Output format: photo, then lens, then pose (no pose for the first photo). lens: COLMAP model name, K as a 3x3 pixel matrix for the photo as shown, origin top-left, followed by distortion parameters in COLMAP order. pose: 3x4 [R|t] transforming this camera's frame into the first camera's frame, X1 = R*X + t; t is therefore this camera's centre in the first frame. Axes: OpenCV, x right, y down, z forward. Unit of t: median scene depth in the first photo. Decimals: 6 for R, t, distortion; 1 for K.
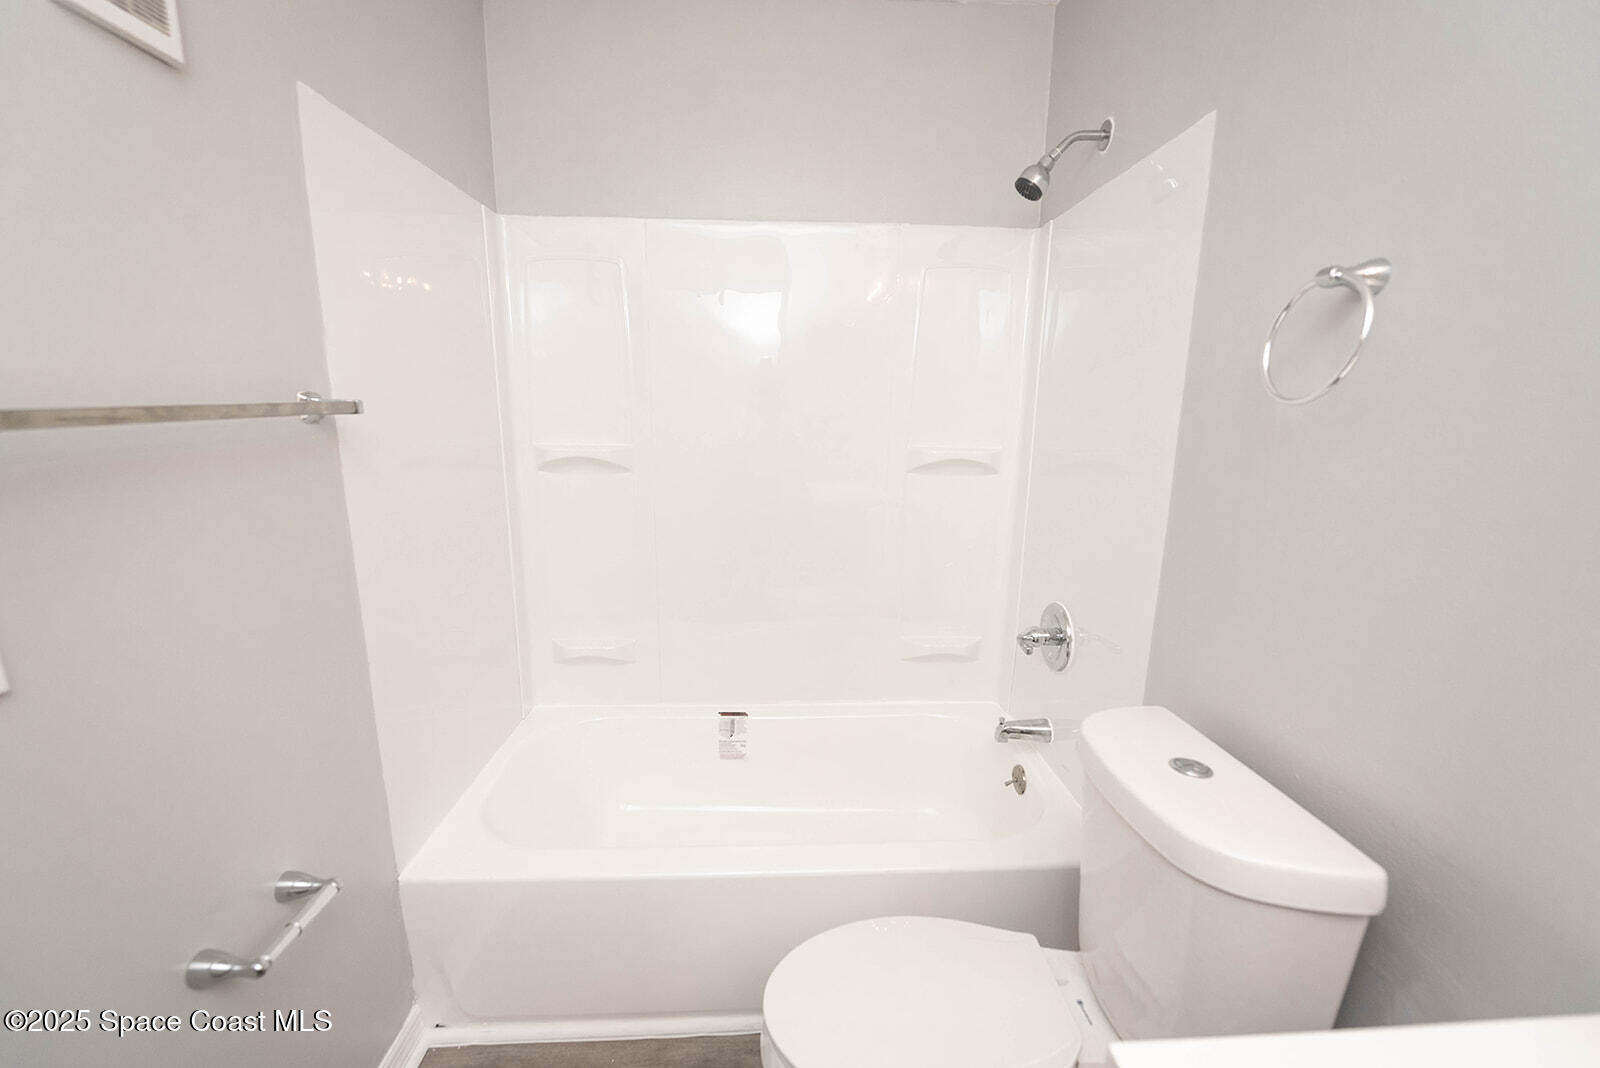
lens RADIAL K [[640.5, 0, 801.3], [0, 640.5, 535.8], [0, 0, 1]] dist [0.002818, -0.004308]
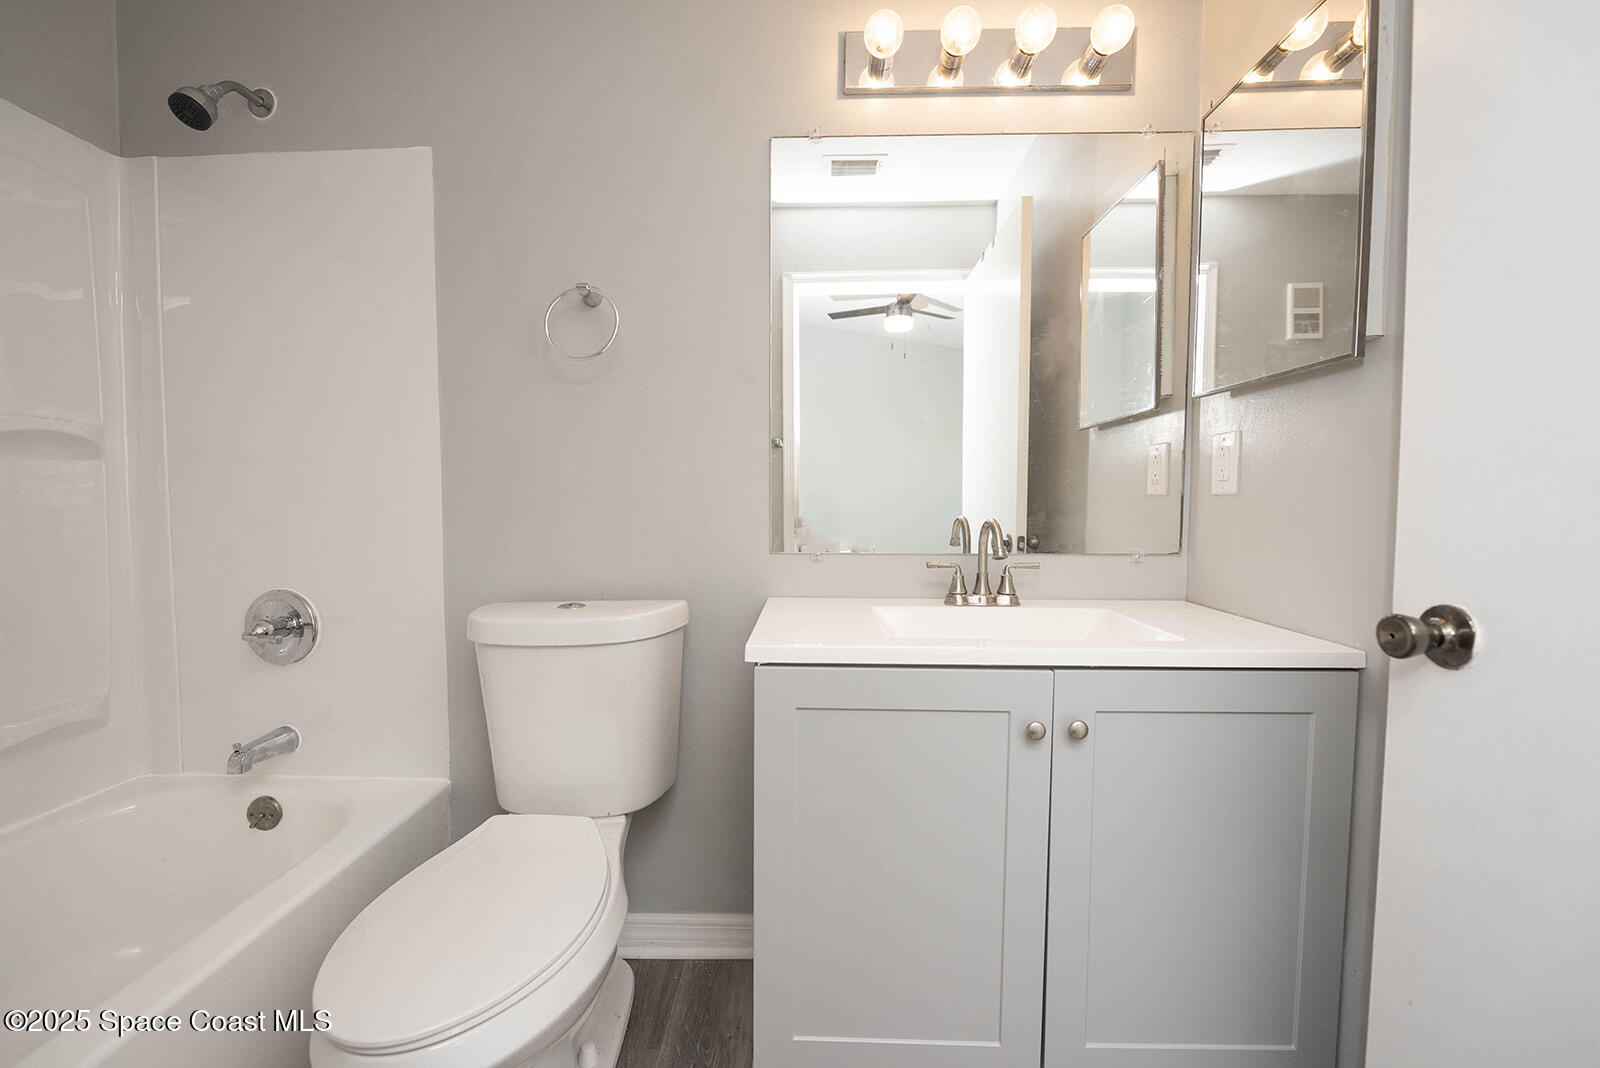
lens RADIAL K [[640.5, 0, 801.3], [0, 640.5, 535.8], [0, 0, 1]] dist [0.002818, -0.004308]
pose [[0.052543, -0.060594, 0.996779, -0.420105], [0.192916, 0.979971, 0.049403, 0.121224], [-0.979807, 0.189699, 0.063180, 0.197900]]
